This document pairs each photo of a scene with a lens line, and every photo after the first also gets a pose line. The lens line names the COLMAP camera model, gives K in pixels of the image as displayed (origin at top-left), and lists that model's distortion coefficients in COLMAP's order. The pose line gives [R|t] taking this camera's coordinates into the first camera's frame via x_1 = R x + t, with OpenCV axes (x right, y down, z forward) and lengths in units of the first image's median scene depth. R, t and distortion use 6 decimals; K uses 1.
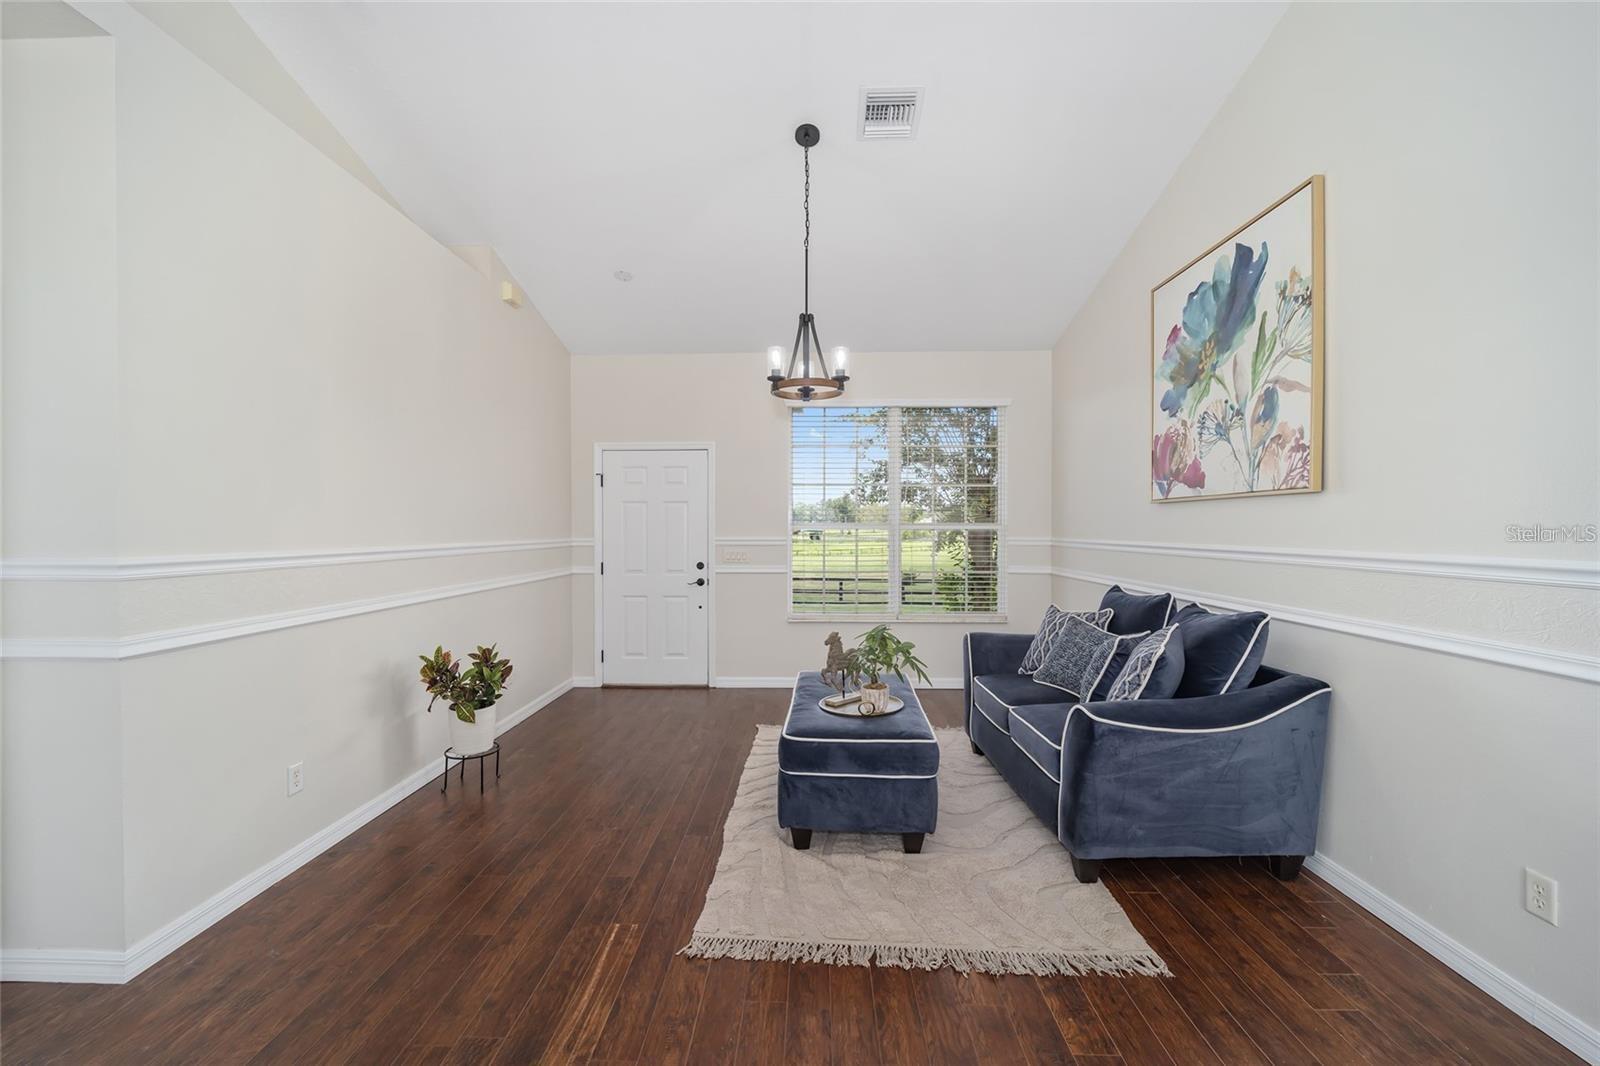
lens RADIAL K [[646.7, 0, 798.0], [0, 646.7, 530.9], [0, 0, 1]] dist [-0.004647, -0.000125]
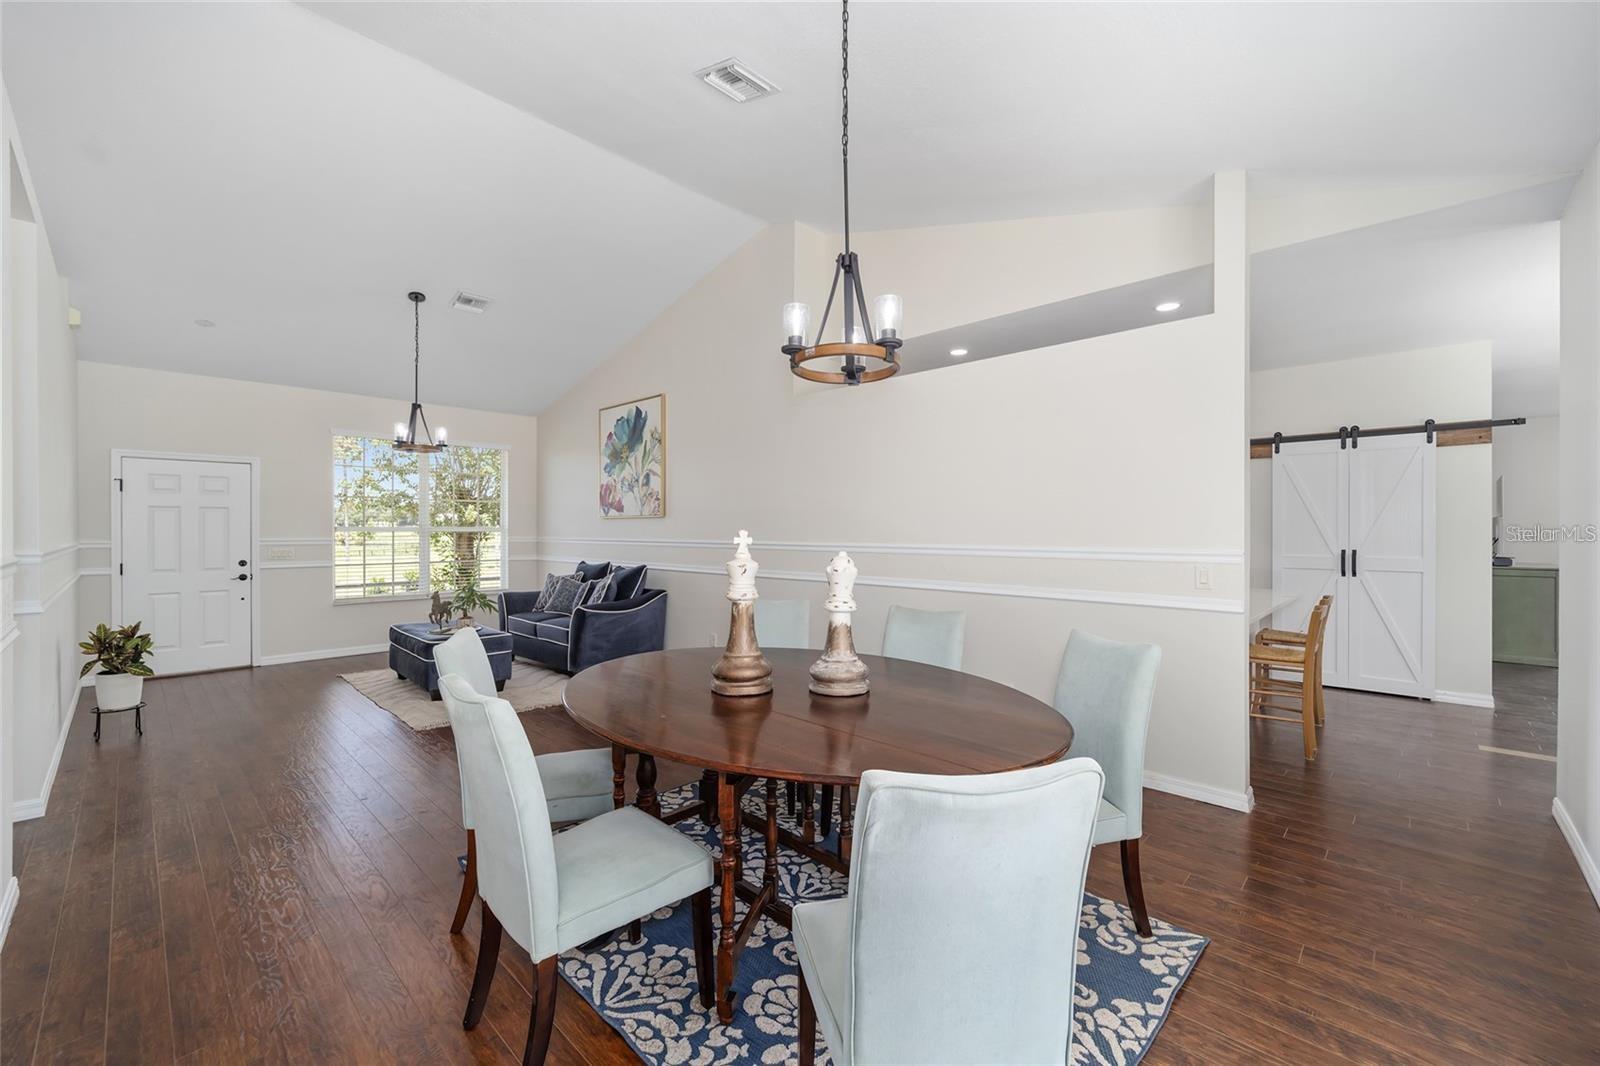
lens RADIAL K [[646.7, 0, 798.0], [0, 646.7, 530.9], [0, 0, 1]] dist [-0.004647, -0.000125]
pose [[0.671442, -0.000528, 0.741057, -0.570368], [0.002120, 0.999997, -0.001208, -0.000820], [-0.741054, 0.002382, 0.671441, -0.868289]]
